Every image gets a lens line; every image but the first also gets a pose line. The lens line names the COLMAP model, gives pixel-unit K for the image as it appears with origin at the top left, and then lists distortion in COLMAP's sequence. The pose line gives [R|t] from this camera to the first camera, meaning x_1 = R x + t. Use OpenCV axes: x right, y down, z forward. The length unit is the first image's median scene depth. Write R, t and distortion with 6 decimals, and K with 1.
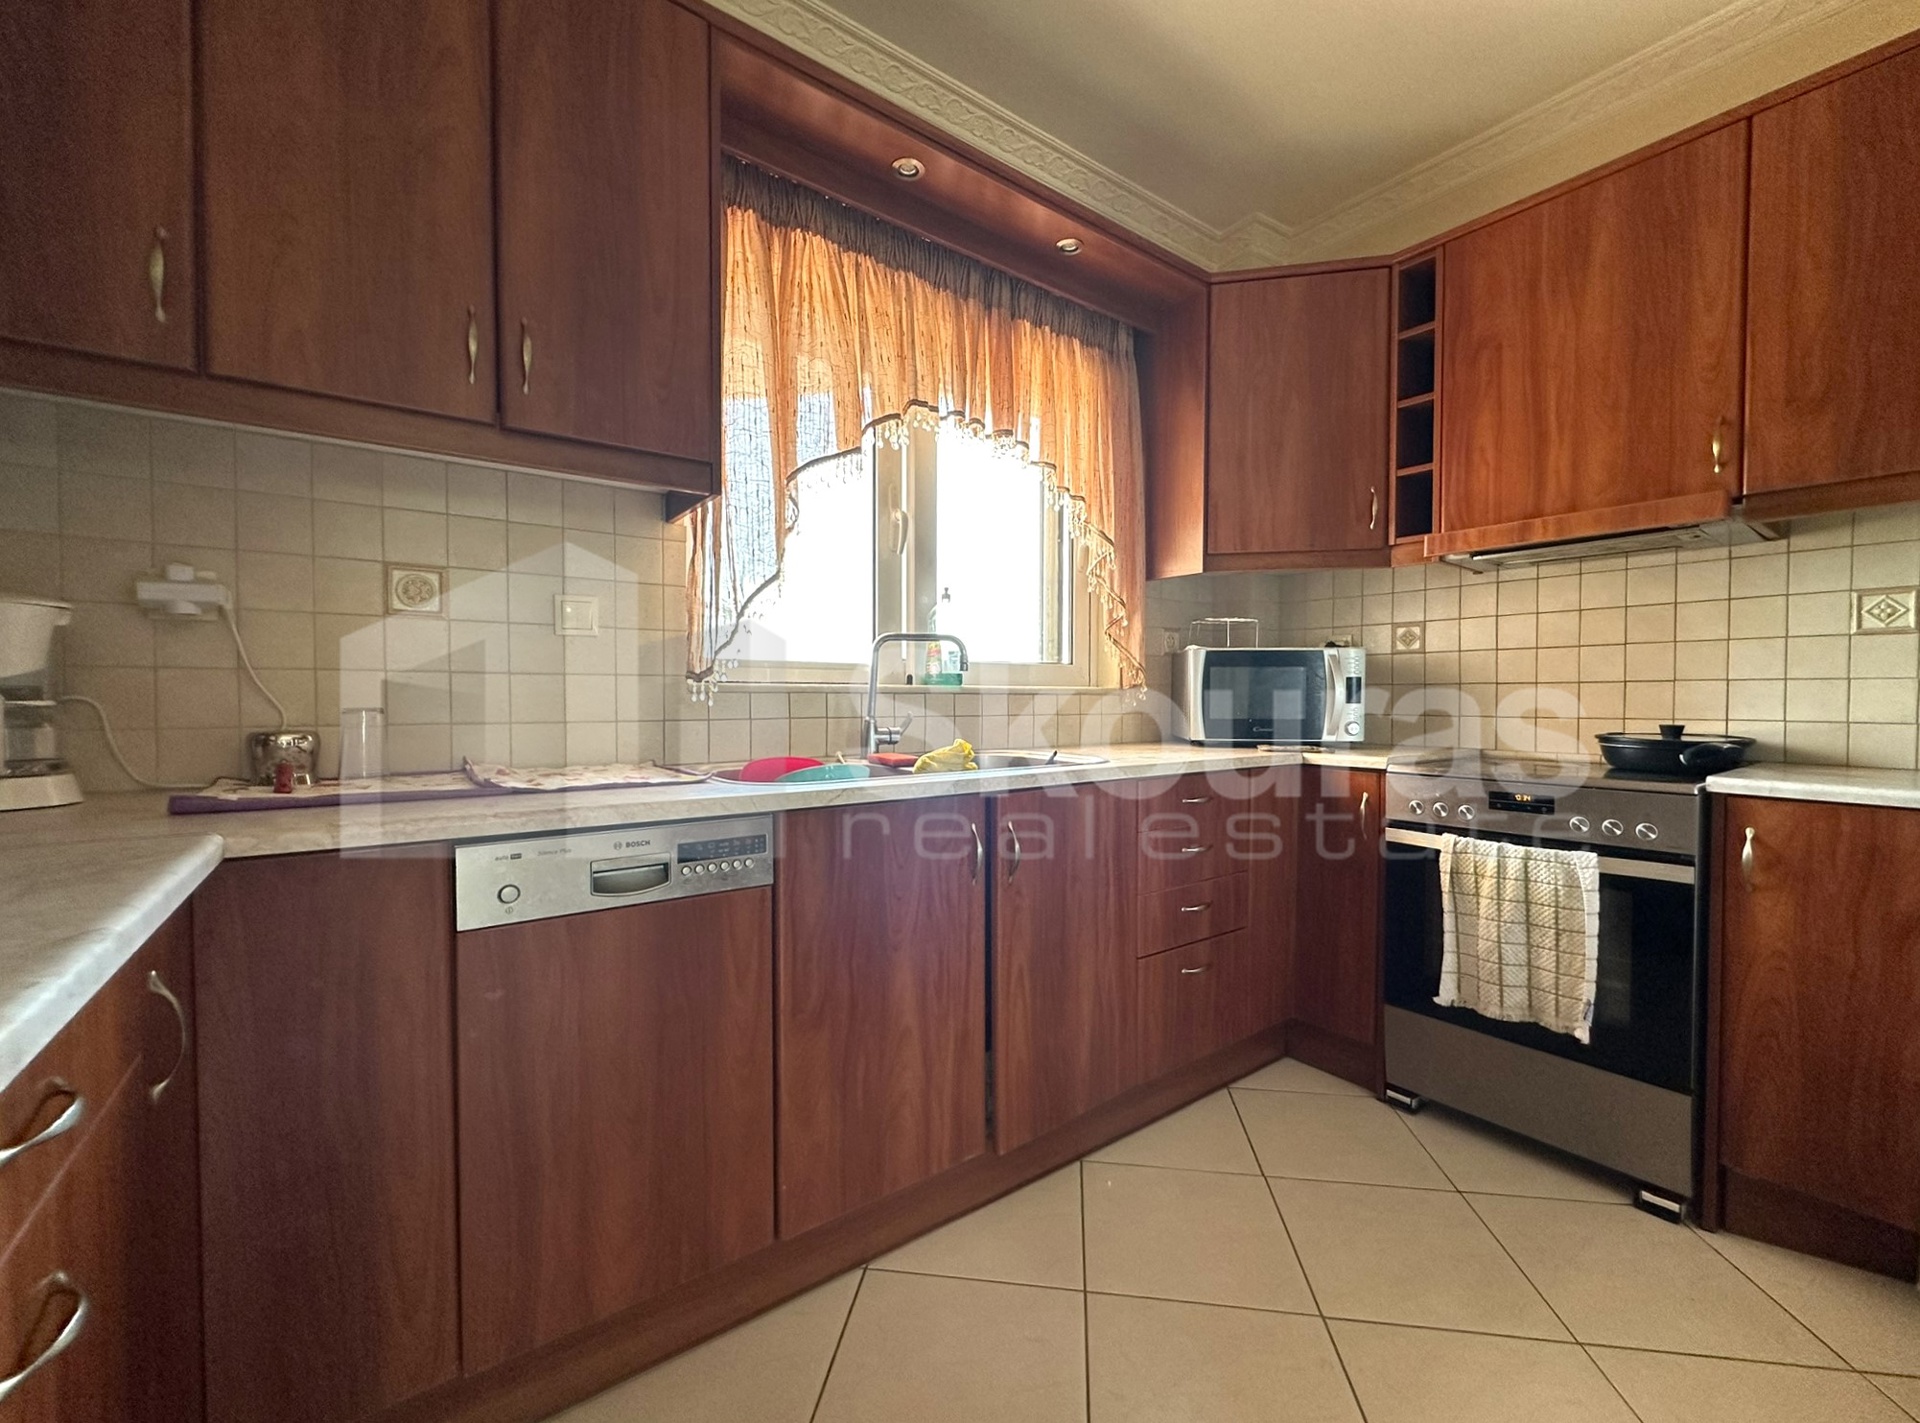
lens RADIAL K [[782.3, 0, 960.0], [0, 782.3, 711.5], [0, 0, 1]] dist [-0.000187, 0.000049]
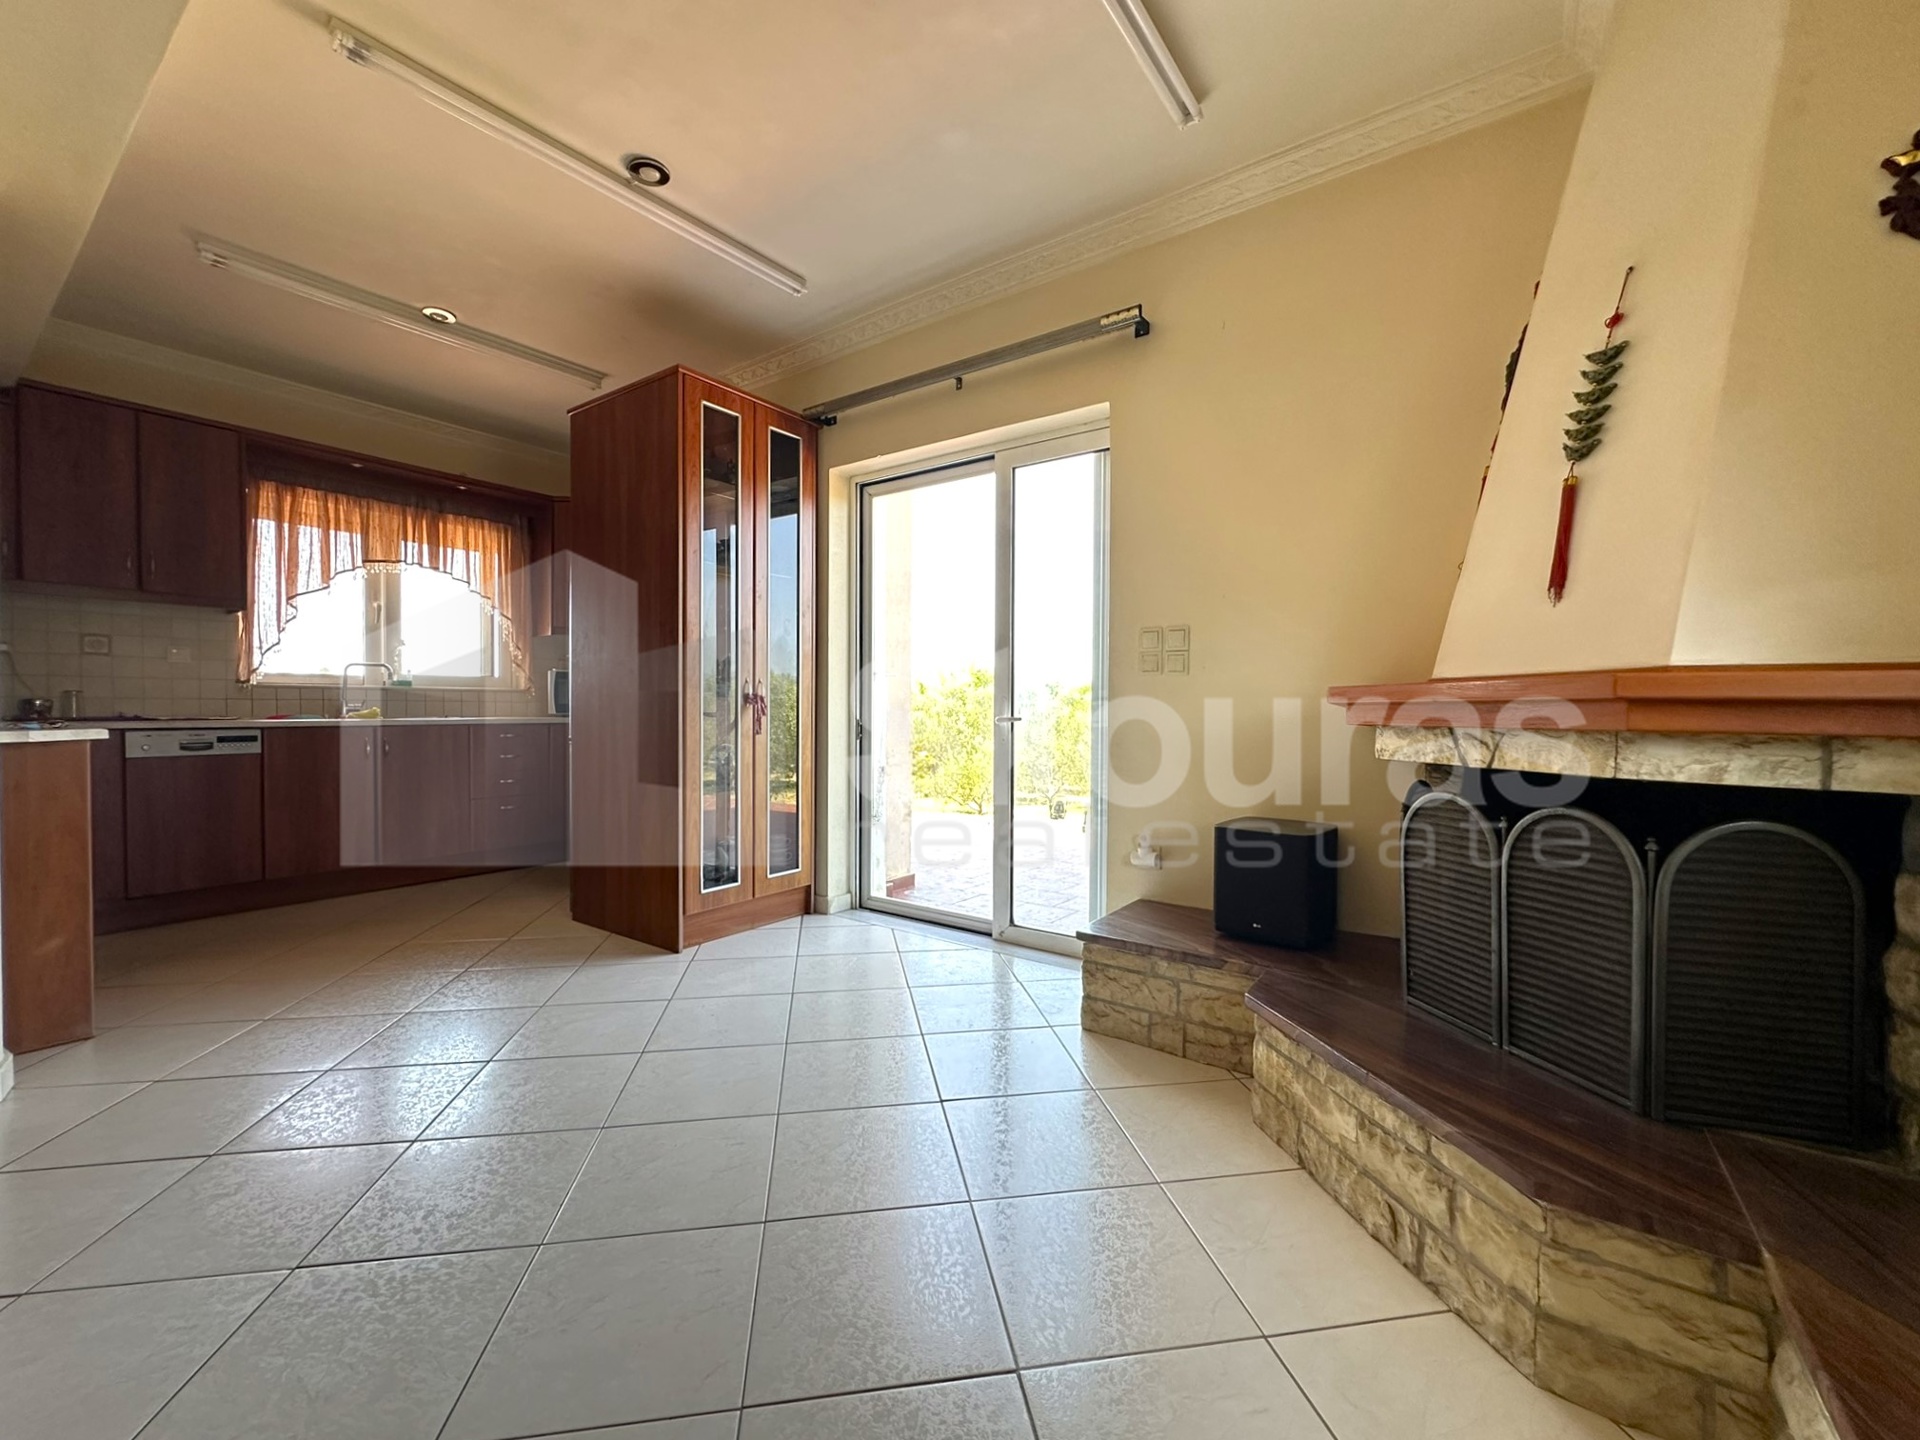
lens RADIAL K [[764.7, 0, 950.6], [0, 764.7, 719.6], [0, 0, 1]] dist [-0.000604, 0.000374]
pose [[0.954685, -0.004659, 0.297581, 1.021231], [0.005120, 0.999987, -0.000771, 0.086589], [-0.297573, 0.002260, 0.954696, -1.852267]]
